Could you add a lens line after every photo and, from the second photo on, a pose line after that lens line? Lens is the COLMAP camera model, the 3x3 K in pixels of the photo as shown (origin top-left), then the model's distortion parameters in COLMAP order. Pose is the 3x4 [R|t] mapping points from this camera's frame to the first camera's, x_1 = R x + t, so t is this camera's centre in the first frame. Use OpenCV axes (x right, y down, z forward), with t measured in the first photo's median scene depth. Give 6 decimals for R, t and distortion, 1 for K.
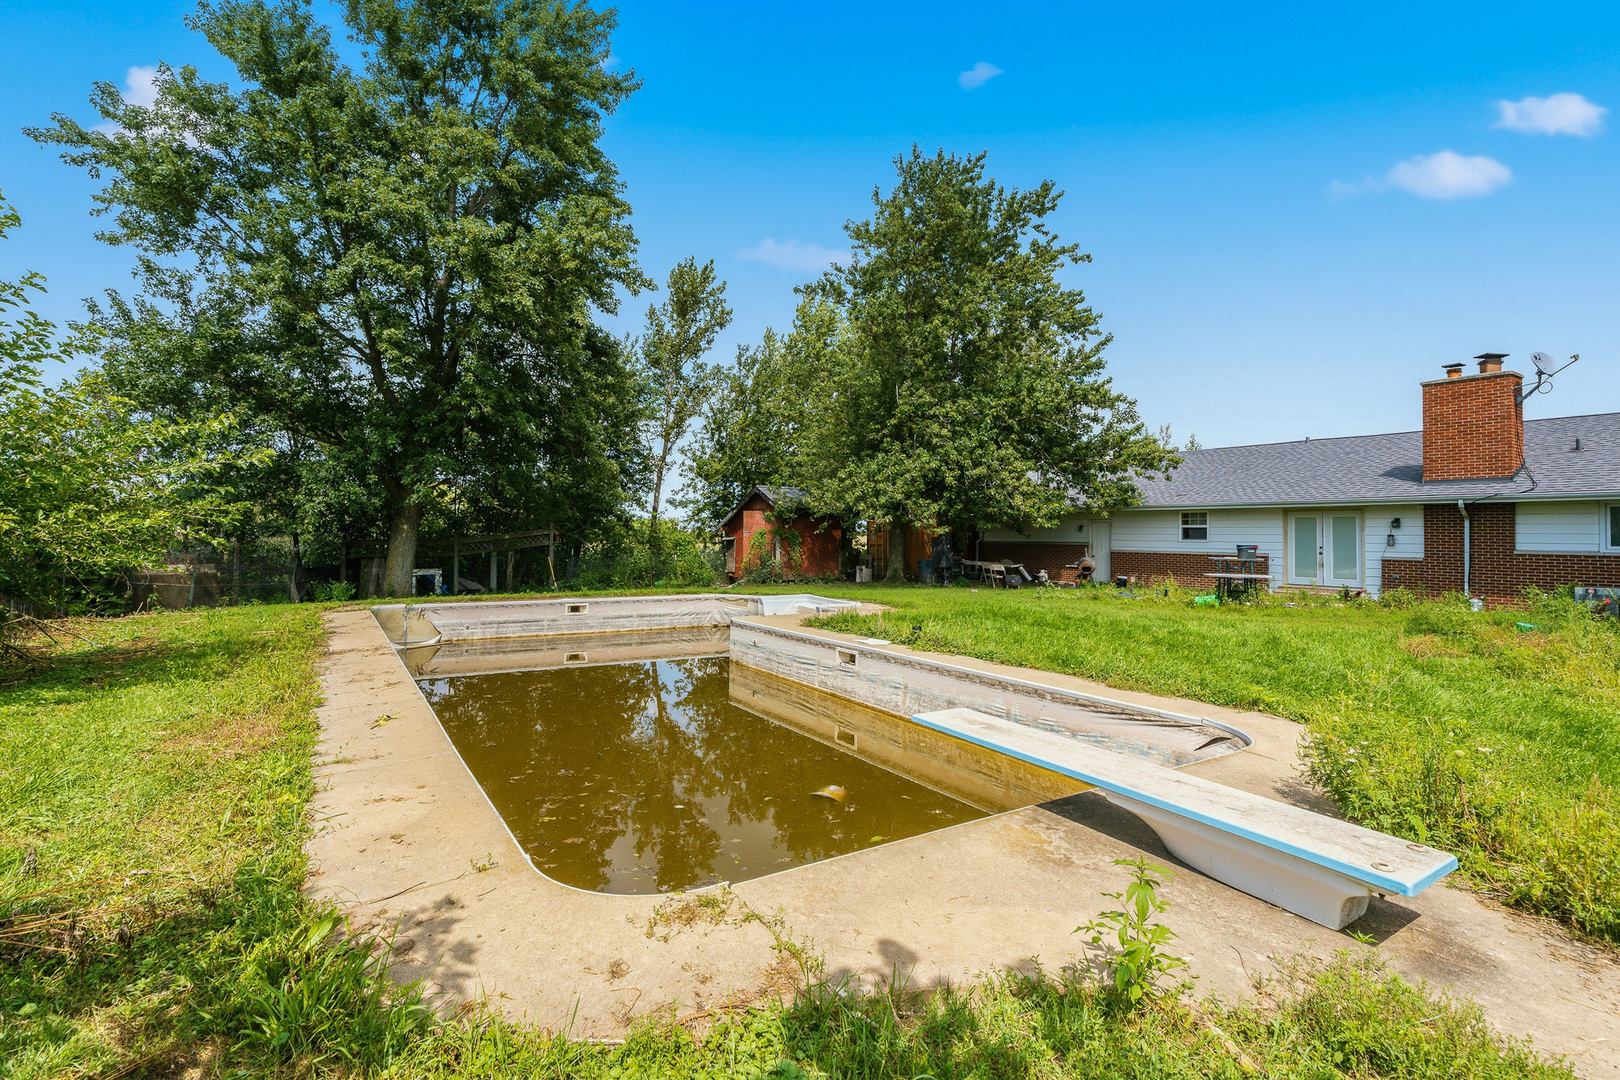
lens RADIAL K [[742.9, 0, 843.2], [0, 742.9, 514.0], [0, 0, 1]] dist [0.000796, 0.000474]
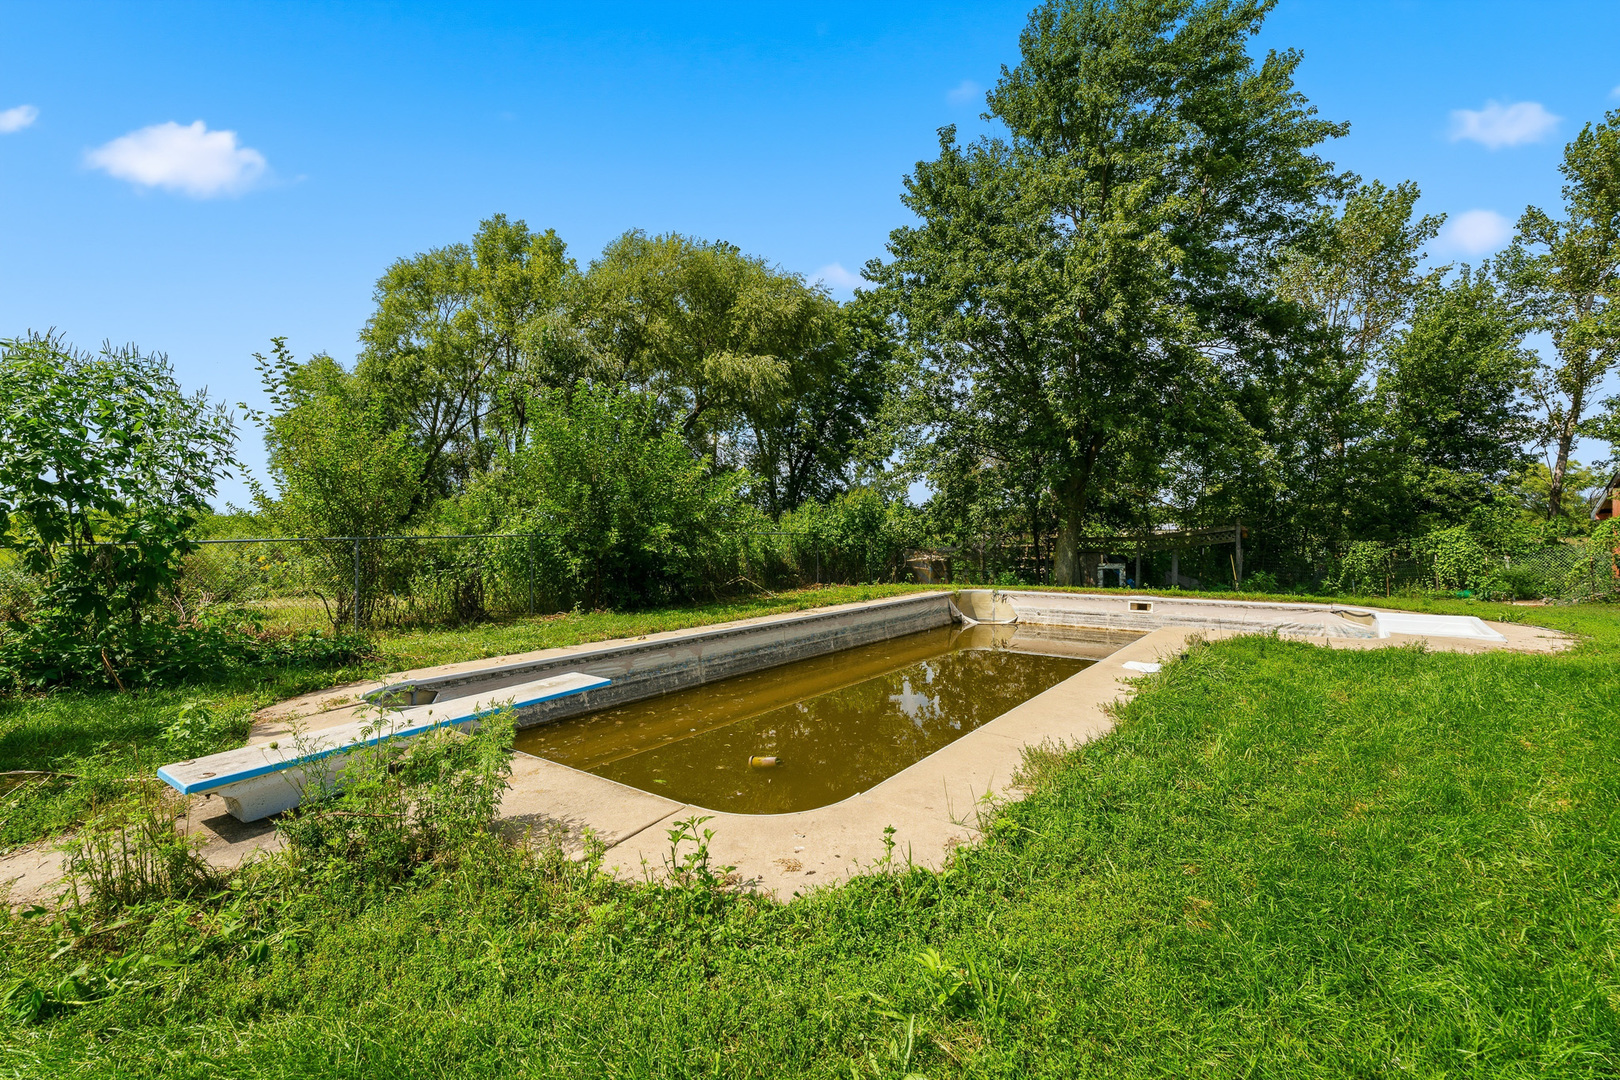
lens RADIAL K [[742.9, 0, 819.3], [0, 742.9, 538.6], [0, 0, 1]] dist [0.000796, 0.000474]
pose [[0.334922, -0.005930, -0.942227, 0.171254], [0.038676, 0.999224, 0.007459, 0.006470], [0.941452, -0.038939, 0.334892, 0.117325]]
